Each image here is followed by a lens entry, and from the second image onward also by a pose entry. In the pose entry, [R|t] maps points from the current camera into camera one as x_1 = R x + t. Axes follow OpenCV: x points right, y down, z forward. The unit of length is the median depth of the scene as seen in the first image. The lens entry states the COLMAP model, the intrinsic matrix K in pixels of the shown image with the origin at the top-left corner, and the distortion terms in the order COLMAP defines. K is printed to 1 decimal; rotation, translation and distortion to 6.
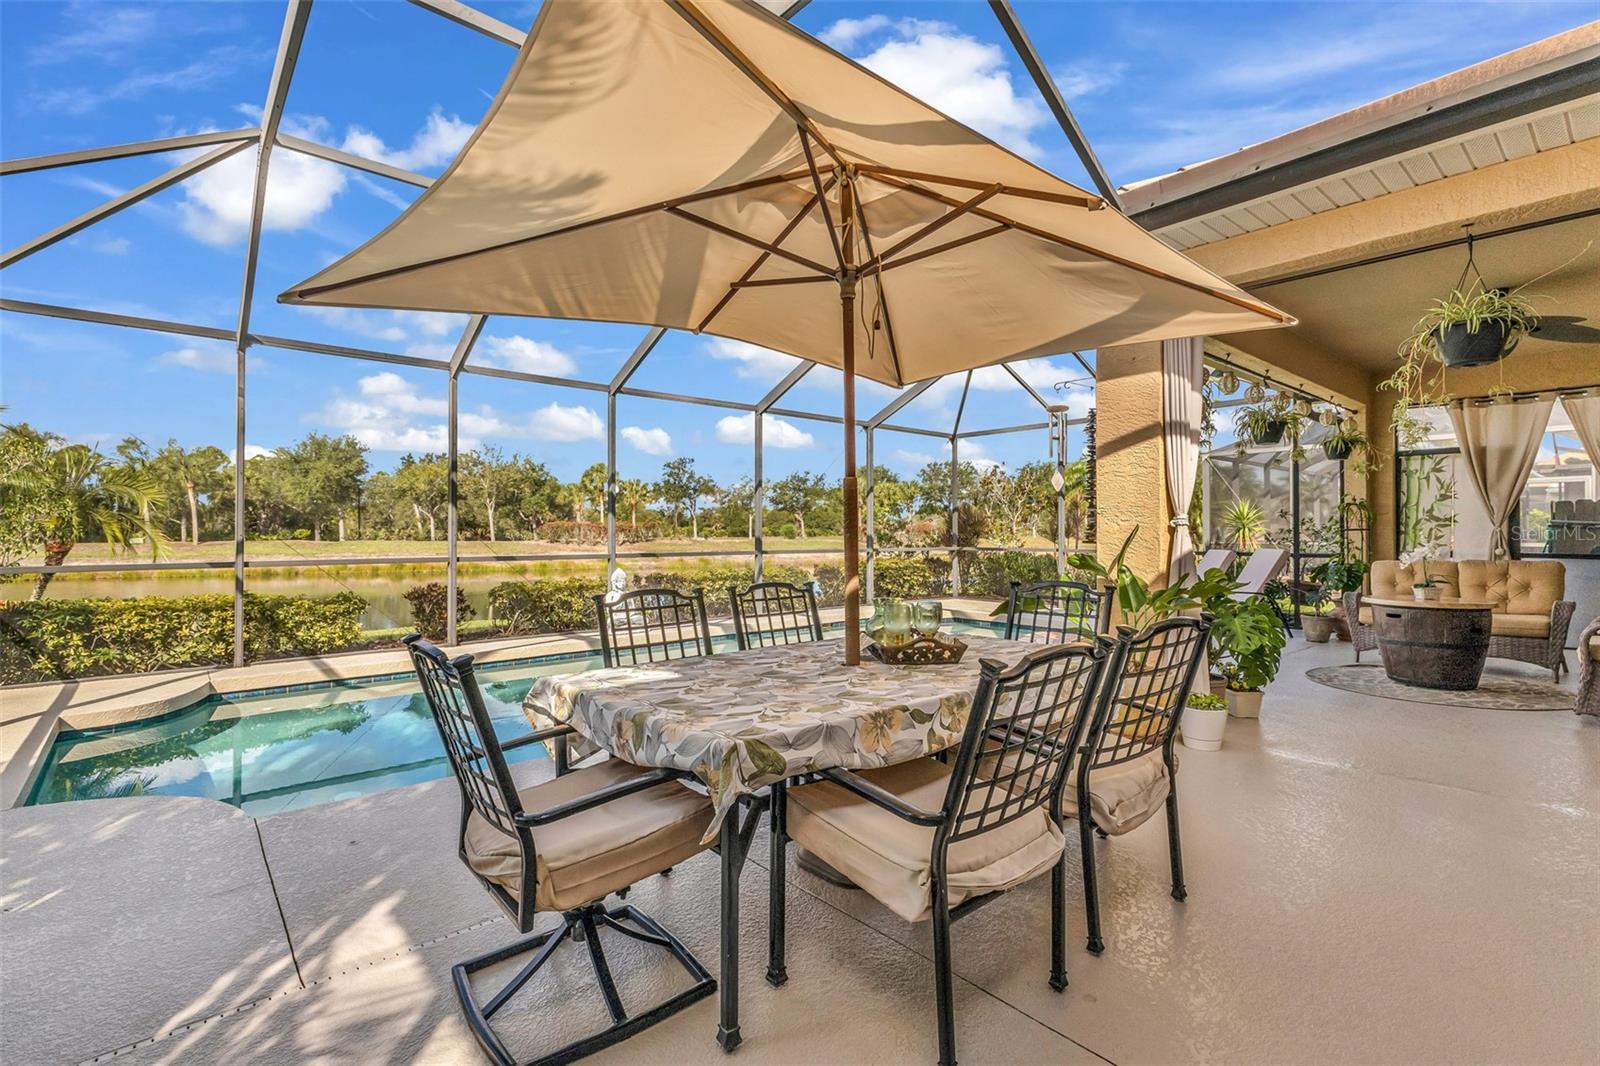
lens RADIAL K [[720.8, 0, 806.6], [0, 720.8, 526.2], [0, 0, 1]] dist [0.007693, -0.000087]
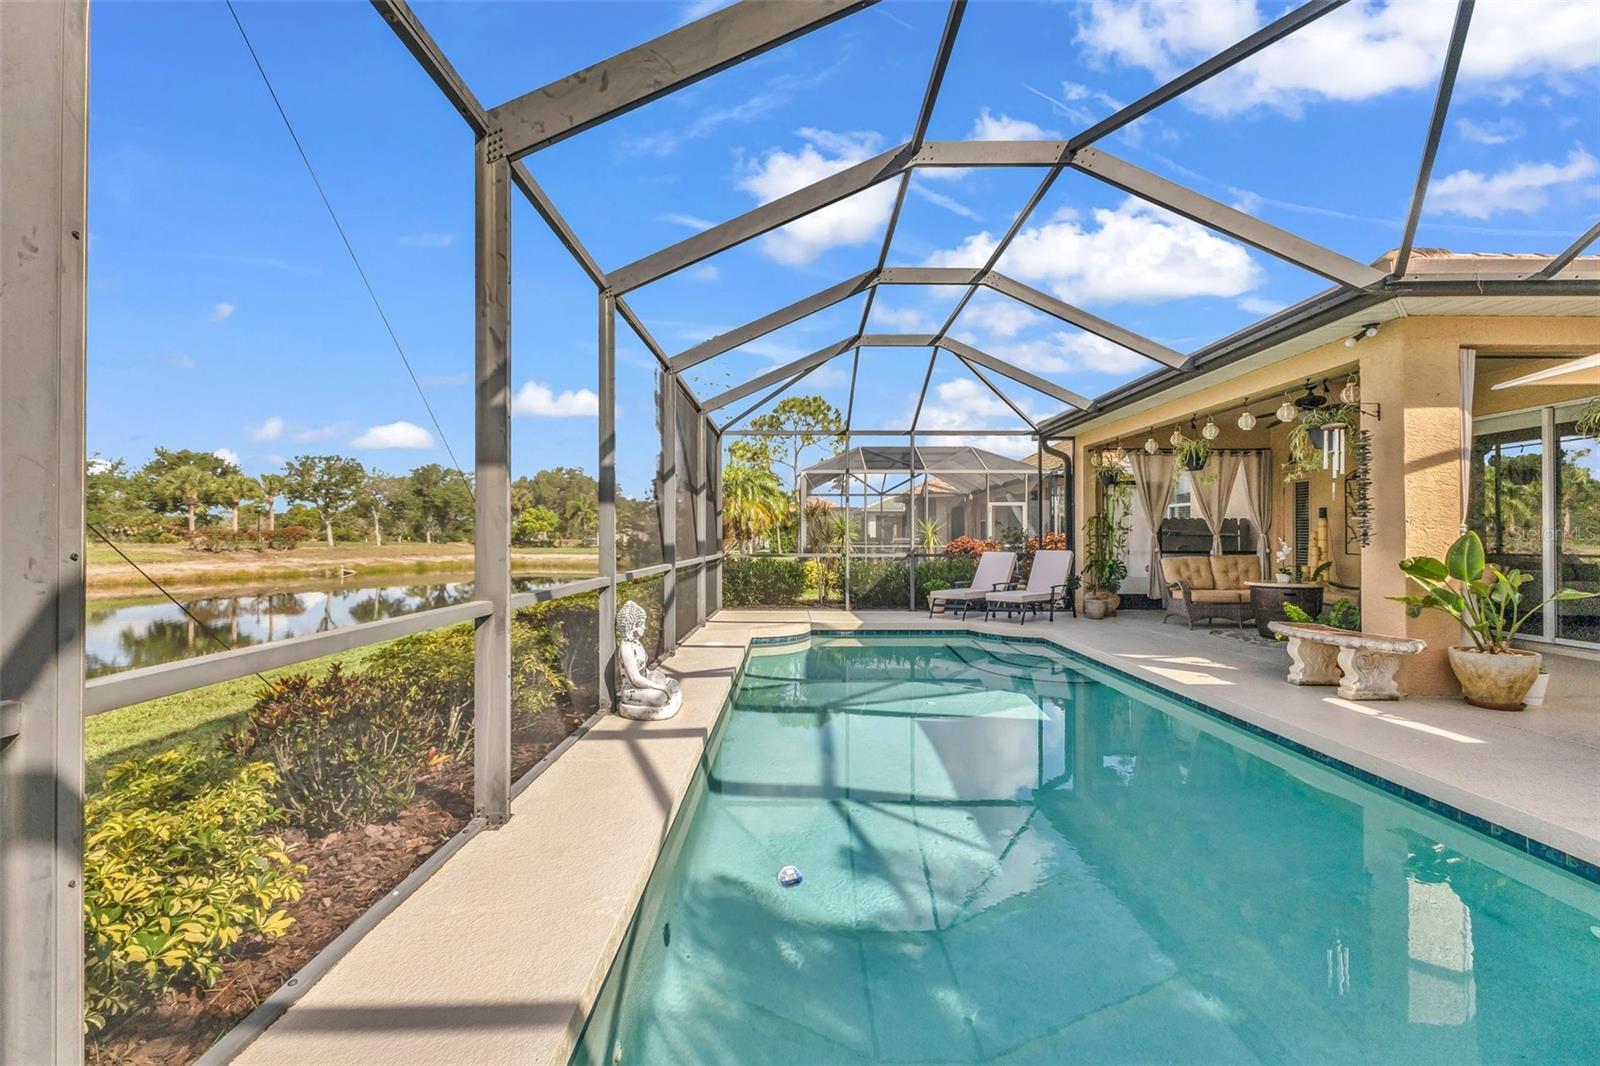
lens RADIAL K [[687.2, 0, 800.0], [0, 687.2, 533.0], [0, 0, 1]] dist [0.005011, 0.000539]
pose [[0.660897, 0.003990, 0.750466, -0.601030], [-0.004952, 0.999987, -0.000956, 0.003866], [-0.750460, -0.003085, 0.660909, 0.557394]]
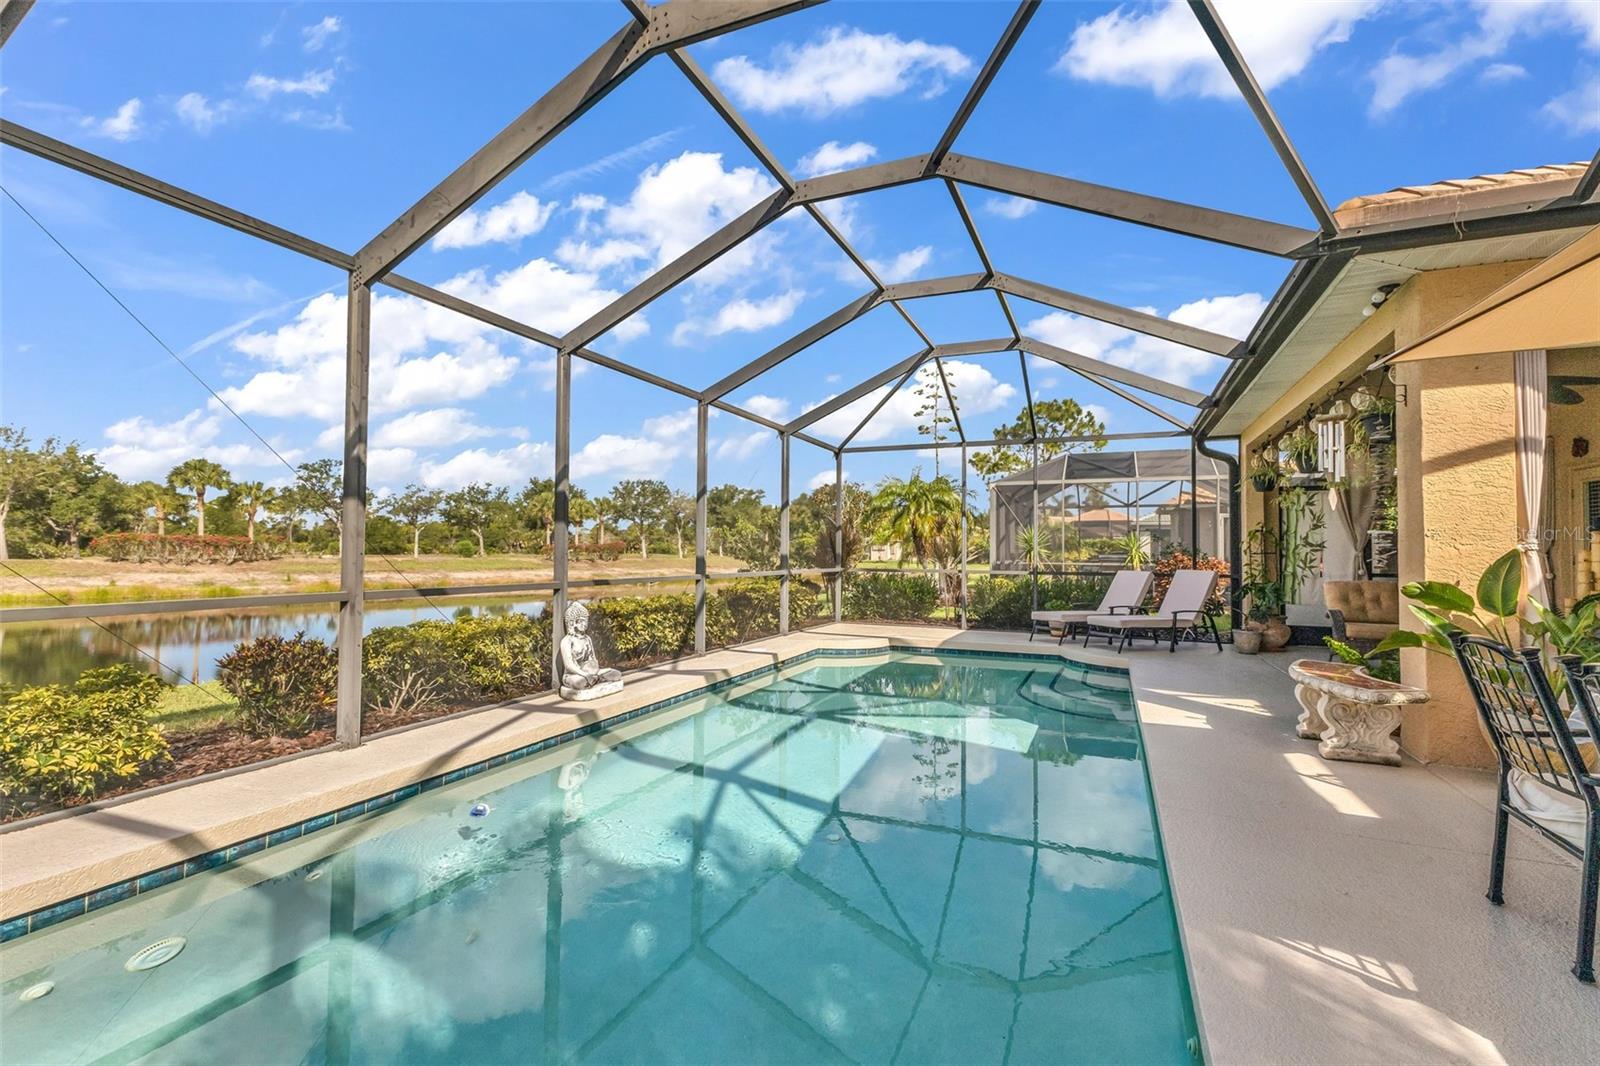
lens RADIAL K [[710.3, 0, 803.4], [0, 710.3, 532.1], [0, 0, 1]] dist [0.009174, 0.000162]
pose [[0.899849, 0.019037, 0.435787, -0.382129], [-0.011001, 0.999720, -0.020956, 0.002841], [-0.436064, 0.014063, 0.899806, 0.302824]]
